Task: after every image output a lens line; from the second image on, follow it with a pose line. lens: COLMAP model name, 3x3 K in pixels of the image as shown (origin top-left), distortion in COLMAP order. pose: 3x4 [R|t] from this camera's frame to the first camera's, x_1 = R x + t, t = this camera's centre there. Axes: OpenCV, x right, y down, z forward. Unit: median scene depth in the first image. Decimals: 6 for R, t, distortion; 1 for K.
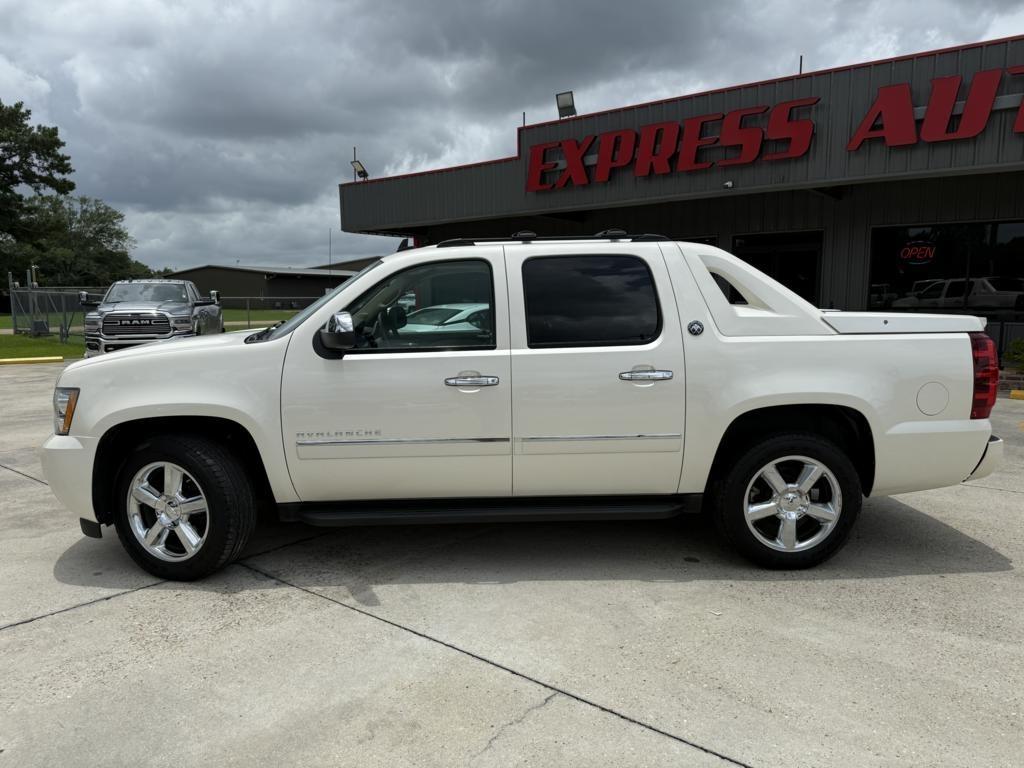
lens RADIAL K [[730.6, 0, 513.5], [0, 730.6, 391.1], [0, 0, 1]] dist [0.035545, -0.049030]
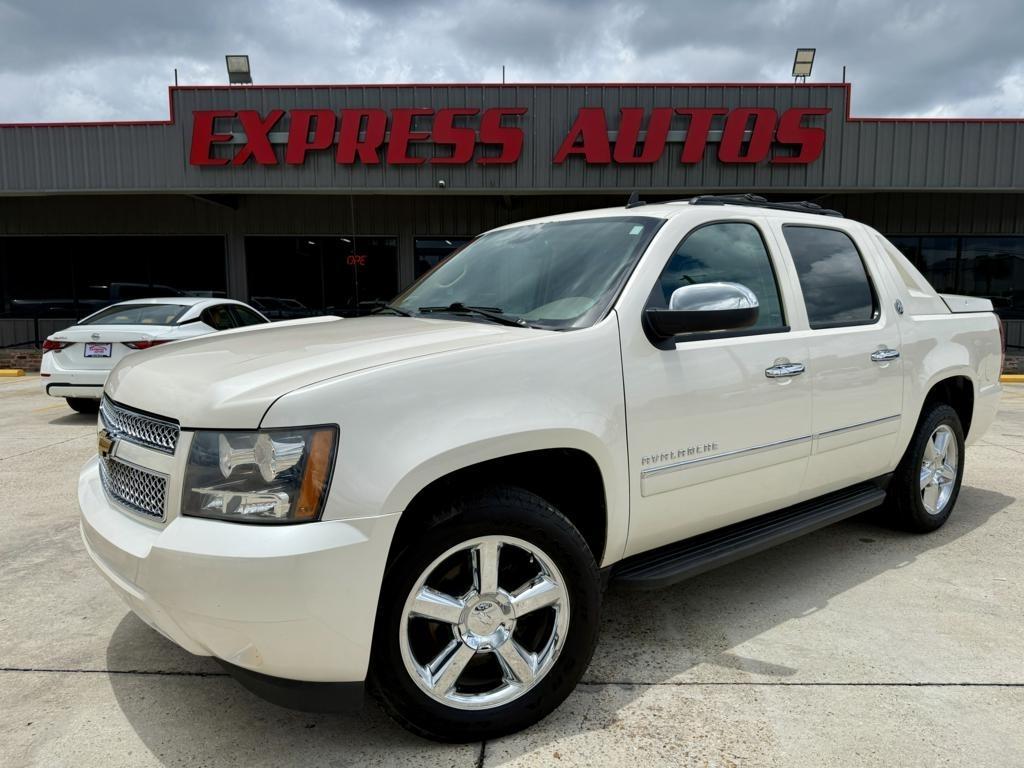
lens RADIAL K [[730.6, 0, 511.6], [0, 730.6, 384.1], [0, 0, 1]] dist [0.035545, -0.049030]
pose [[0.796811, -0.062006, 0.601039, -0.279017], [0.072930, 0.997318, 0.006202, -0.009076], [-0.599811, 0.038892, 0.799196, 0.183064]]
